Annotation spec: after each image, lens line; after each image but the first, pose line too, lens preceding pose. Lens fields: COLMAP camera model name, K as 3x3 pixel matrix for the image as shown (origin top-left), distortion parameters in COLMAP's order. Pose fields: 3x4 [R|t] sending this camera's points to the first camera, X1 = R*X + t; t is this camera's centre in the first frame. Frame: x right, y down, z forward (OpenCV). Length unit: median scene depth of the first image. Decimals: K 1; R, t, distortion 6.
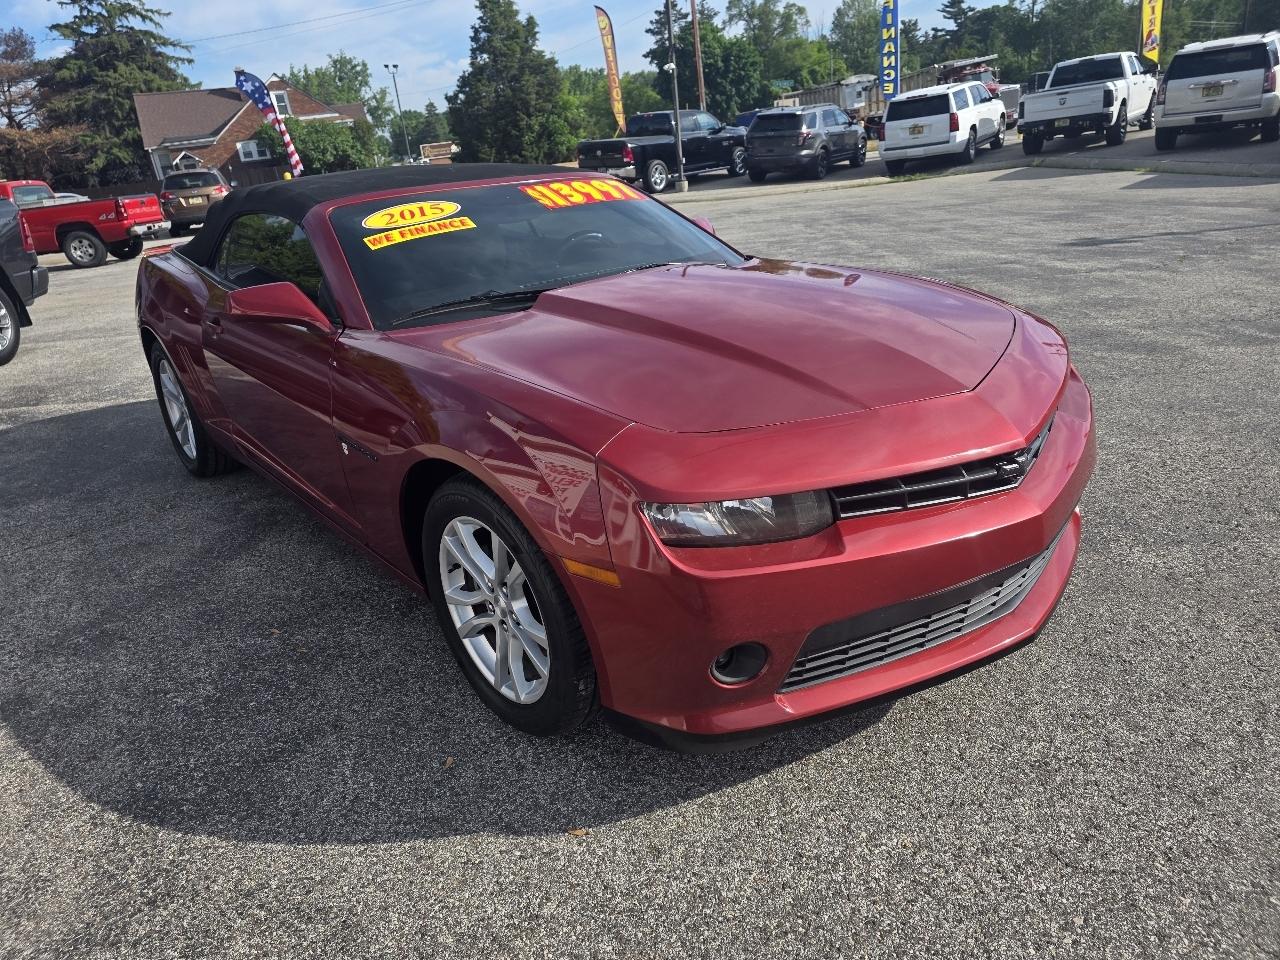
lens RADIAL K [[902.6, 0, 645.1], [0, 902.6, 494.7], [0, 0, 1]] dist [0.050633, -0.040809]
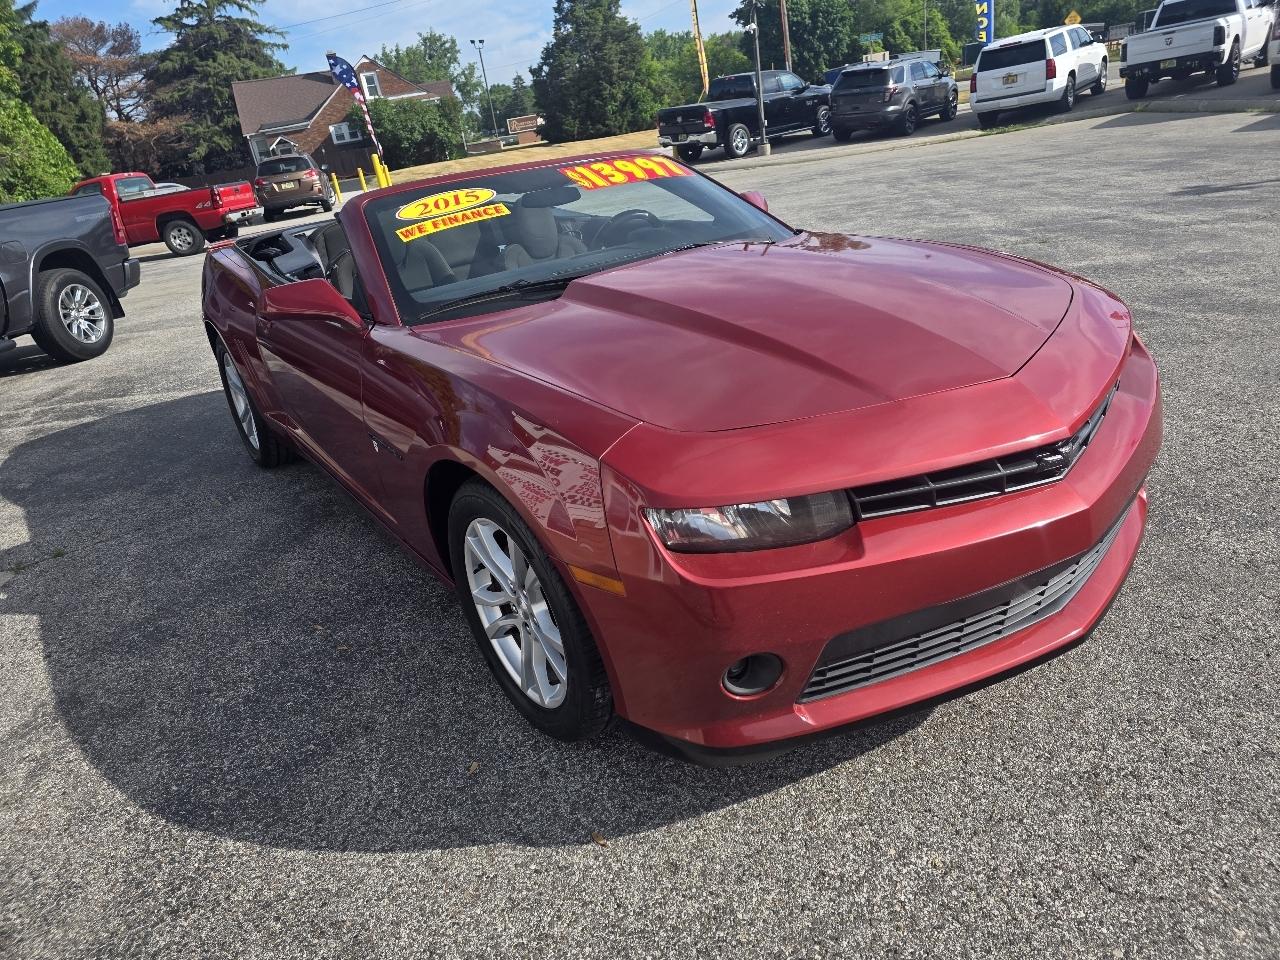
lens RADIAL K [[903.4, 0, 677.5], [0, 903.4, 478.1], [0, 0, 1]] dist [0.055763, -0.048803]
pose [[0.997129, -0.018121, -0.073516, 0.012439], [0.019514, 0.999642, 0.018280, -0.004901], [0.073159, -0.019662, 0.997126, 0.005981]]
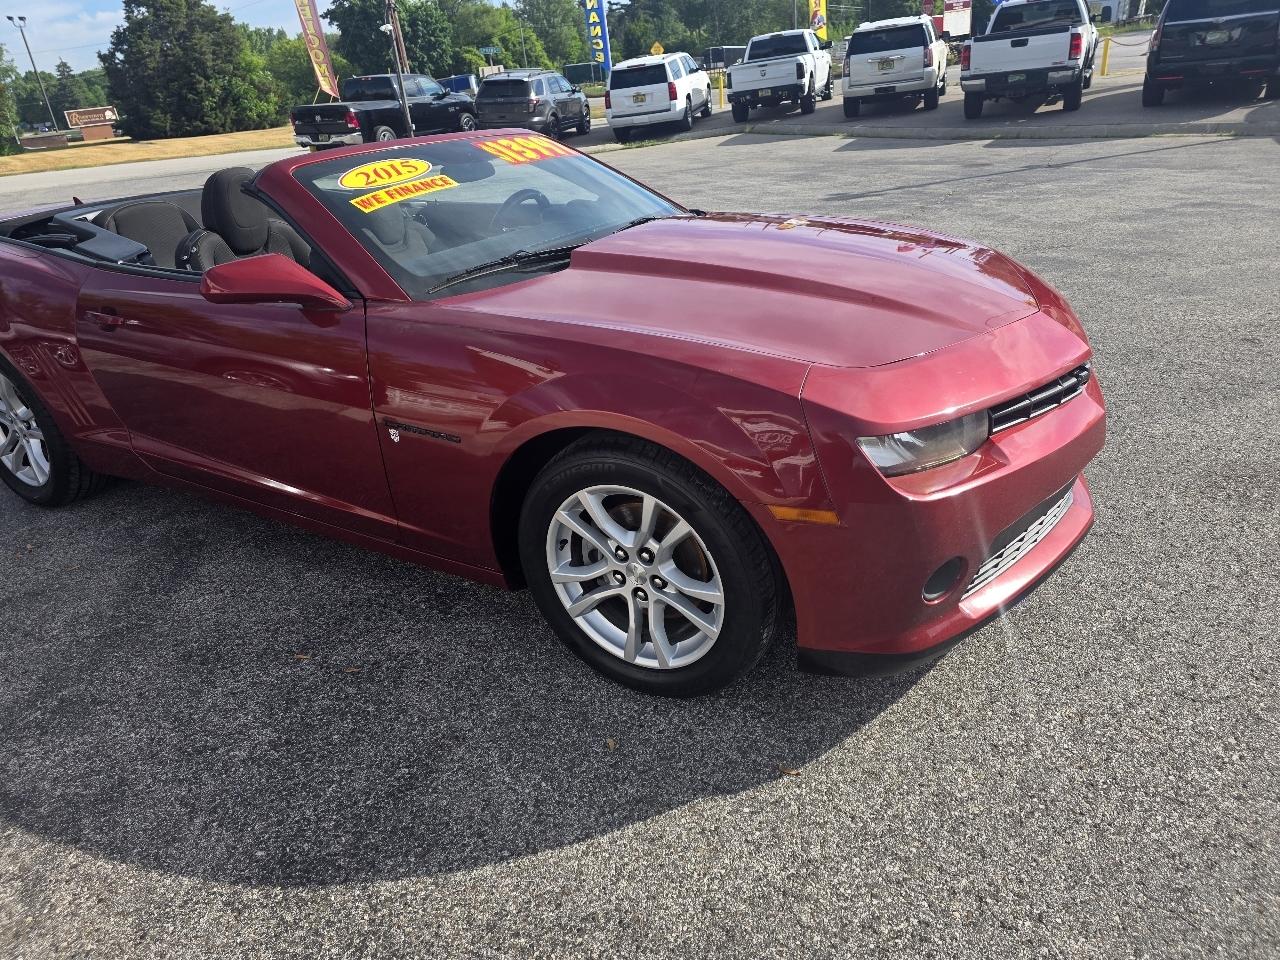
lens RADIAL K [[892.3, 0, 664.6], [0, 892.3, 477.3], [0, 0, 1]] dist [0.056959, -0.044351]
pose [[0.938071, -0.130953, 0.320741, -0.065358], [0.126005, 0.991368, 0.036230, -0.001416], [-0.322717, 0.006428, 0.946474, 0.013588]]
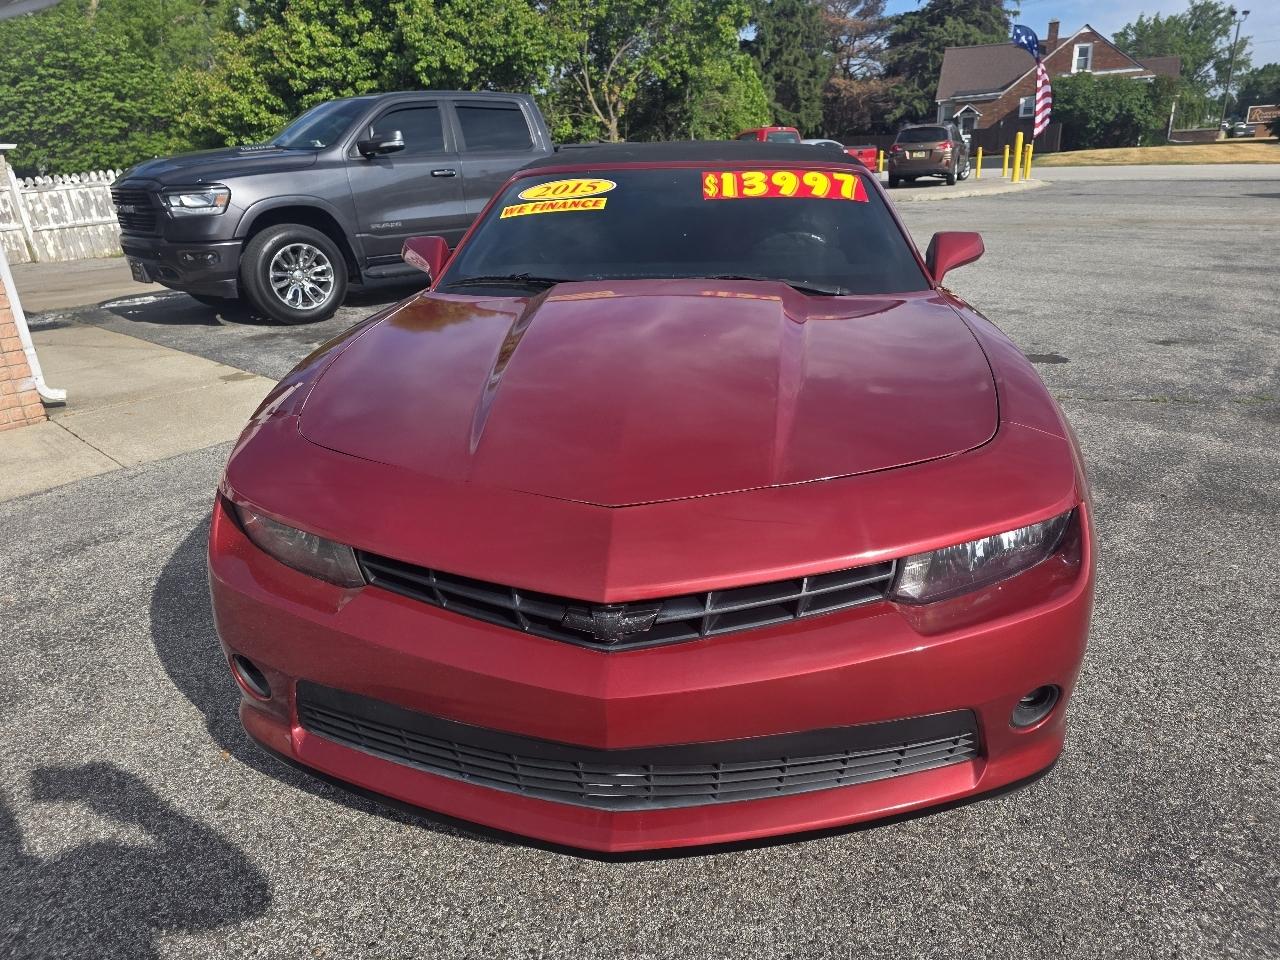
lens RADIAL K [[902.6, 0, 645.1], [0, 902.6, 494.7], [0, 0, 1]] dist [0.050633, -0.040809]
pose [[0.667893, 0.330607, -0.666796, 0.123750], [-0.300070, 0.939495, 0.165252, -0.036447], [0.681085, 0.089715, 0.726687, 0.068948]]
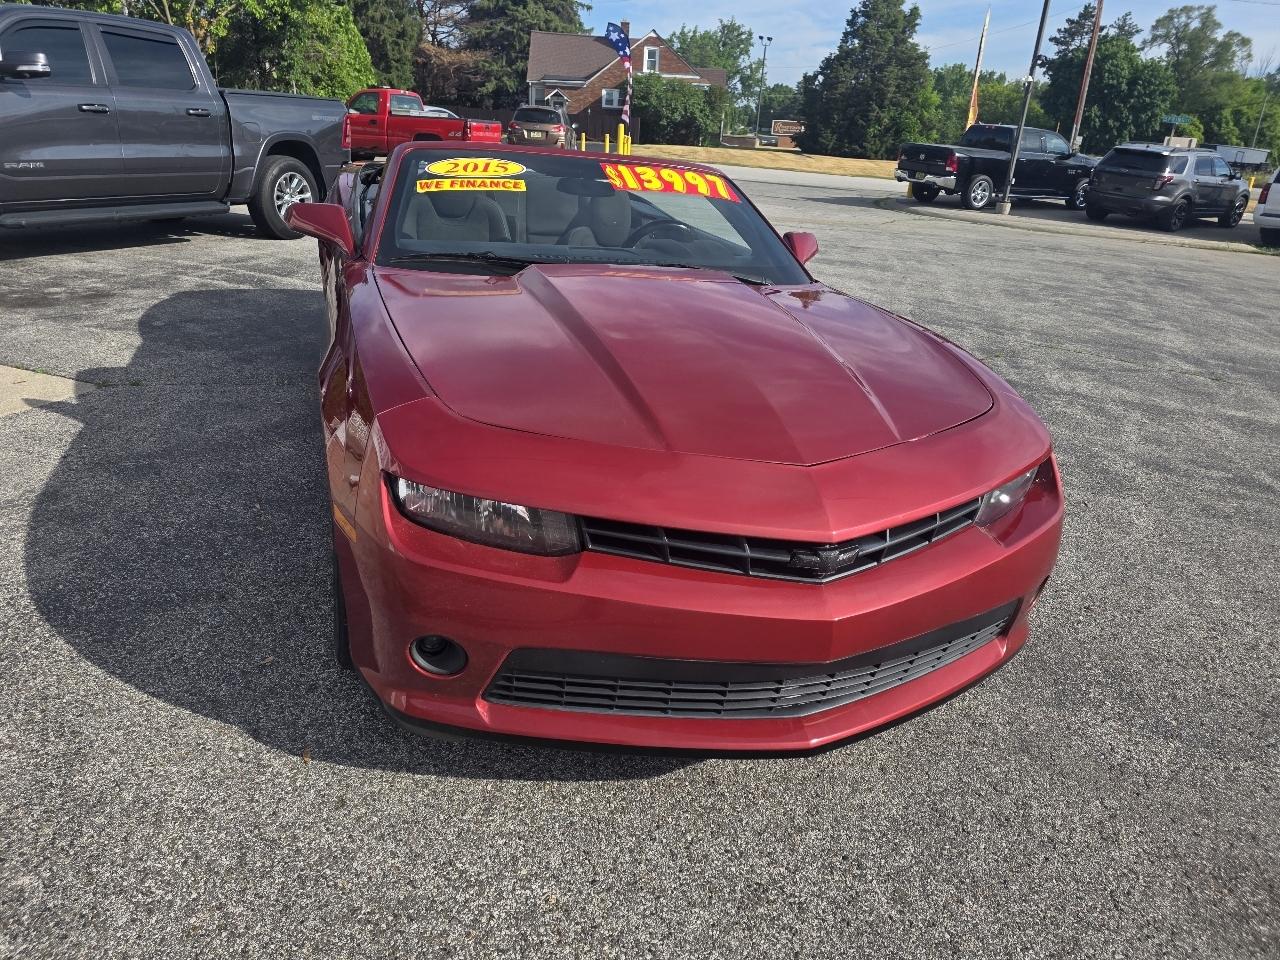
lens RADIAL K [[911.4, 0, 631.3], [0, 911.4, 480.9], [0, 0, 1]] dist [0.057232, -0.049921]
pose [[0.906614, 0.290943, -0.305620, 0.068632], [-0.290351, 0.955692, 0.048475, -0.013393], [0.306182, 0.044789, 0.950919, 0.012282]]
